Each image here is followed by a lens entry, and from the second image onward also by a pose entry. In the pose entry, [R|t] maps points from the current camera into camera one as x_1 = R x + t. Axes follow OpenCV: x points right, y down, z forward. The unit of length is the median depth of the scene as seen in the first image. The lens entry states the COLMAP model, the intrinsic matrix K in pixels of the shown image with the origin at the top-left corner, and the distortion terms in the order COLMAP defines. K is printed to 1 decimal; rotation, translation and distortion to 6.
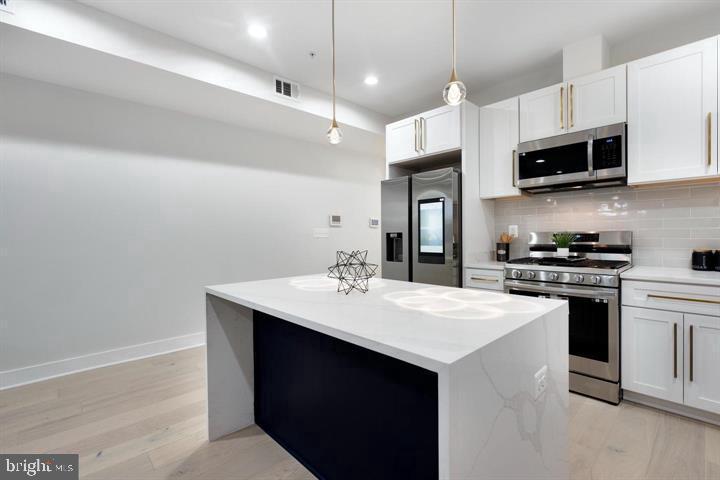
lens RADIAL K [[326.1, 0, 361.4], [0, 326.1, 238.8], [0, 0, 1]] dist [0.001402, 0.000171]
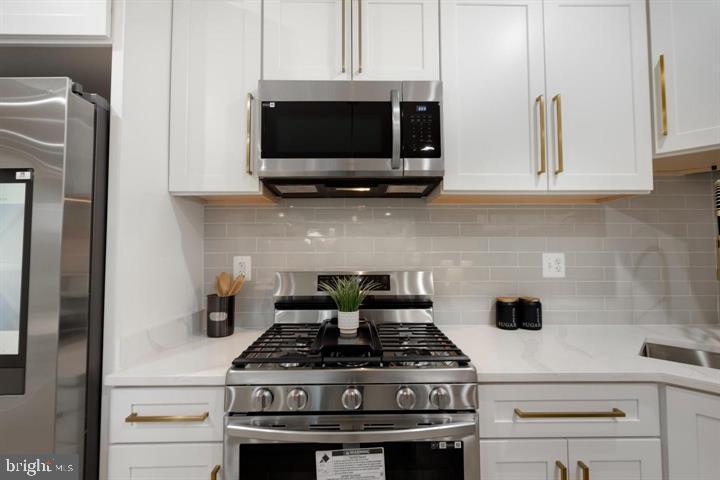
lens RADIAL K [[326.1, 0, 361.4], [0, 326.1, 238.8], [0, 0, 1]] dist [0.001402, 0.000171]
pose [[0.676742, 0.036739, 0.735303, 0.249107], [0.005131, 0.998495, -0.054611, -0.045305], [-0.736202, 0.040730, 0.675535, 0.595065]]
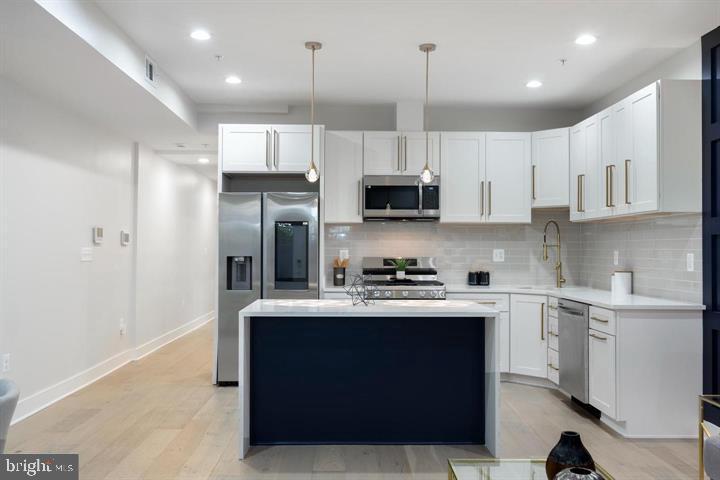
lens RADIAL K [[563.7, 0, 340.1], [0, 563.7, 238.8], [0, 0, 1]] dist [-0.001196, -0.000102]
pose [[0.696512, 0.024439, 0.717129, -0.914513], [-0.002998, 0.999510, -0.031150, -0.022862], [-0.717539, 0.019546, 0.696244, -0.248639]]
